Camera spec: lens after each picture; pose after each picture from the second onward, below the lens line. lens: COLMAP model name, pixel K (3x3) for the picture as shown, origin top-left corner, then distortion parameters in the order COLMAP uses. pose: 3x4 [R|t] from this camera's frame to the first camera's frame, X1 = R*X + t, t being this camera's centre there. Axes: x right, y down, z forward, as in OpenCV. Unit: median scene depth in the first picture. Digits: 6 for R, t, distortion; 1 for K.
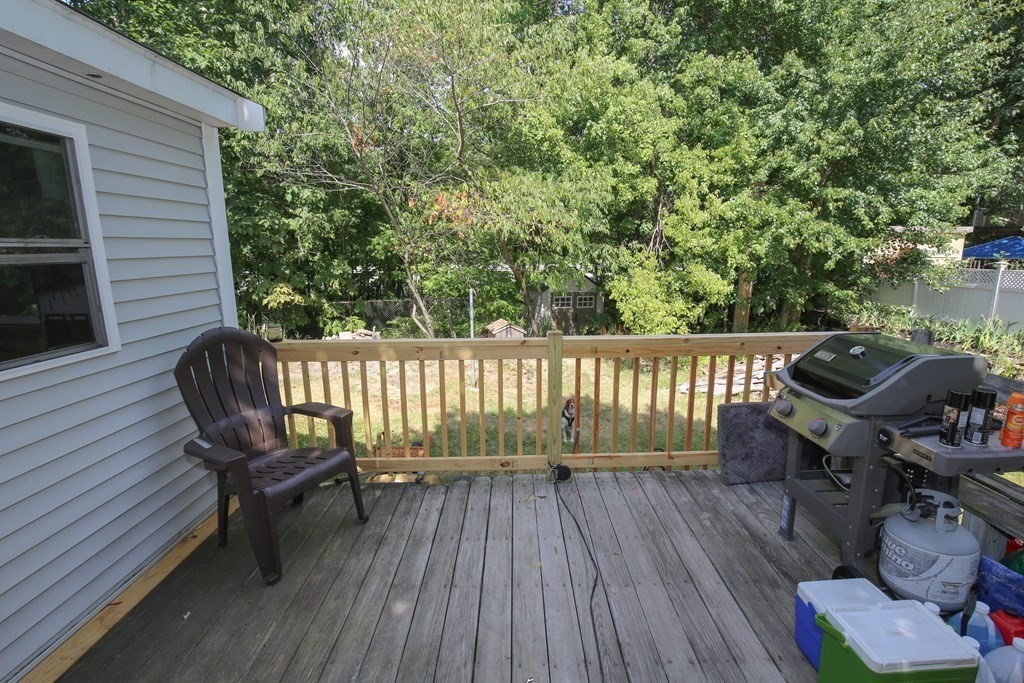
lens RADIAL K [[479.3, 0, 512.0], [0, 479.3, 341.5], [0, 0, 1]] dist [-0.036913, -0.000196]
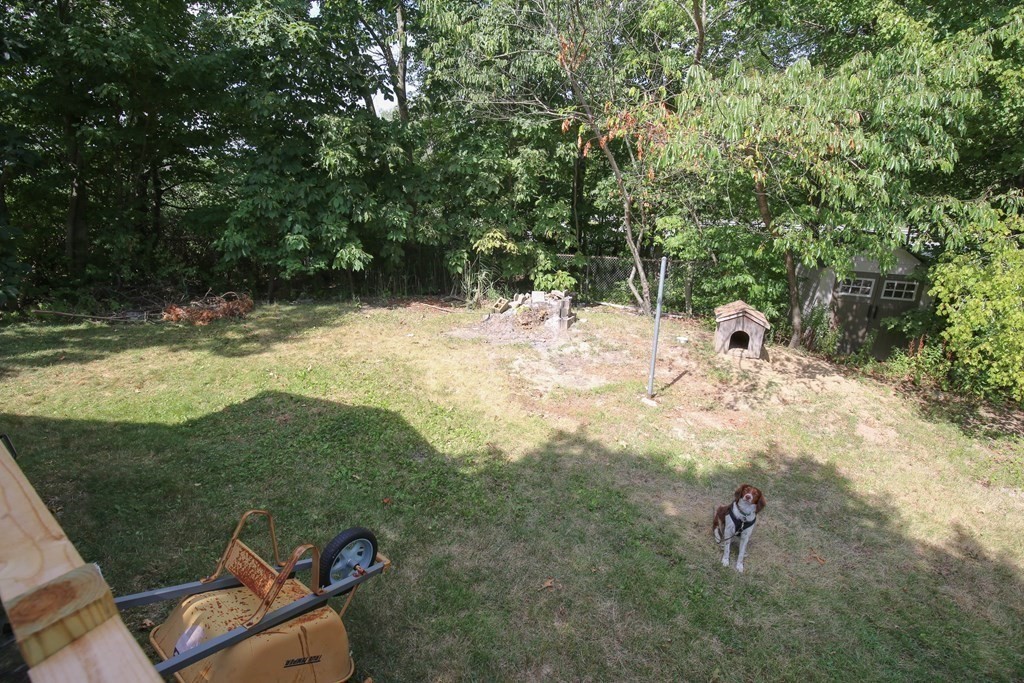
lens RADIAL K [[476.7, 0, 512.0], [0, 476.7, 341.5], [0, 0, 1]] dist [-0.005458, -0.000852]
pose [[0.844536, 0.189458, -0.500865, 0.060820], [-0.144873, 0.981279, 0.126902, -0.026649], [0.515531, -0.034612, 0.856172, 0.201459]]
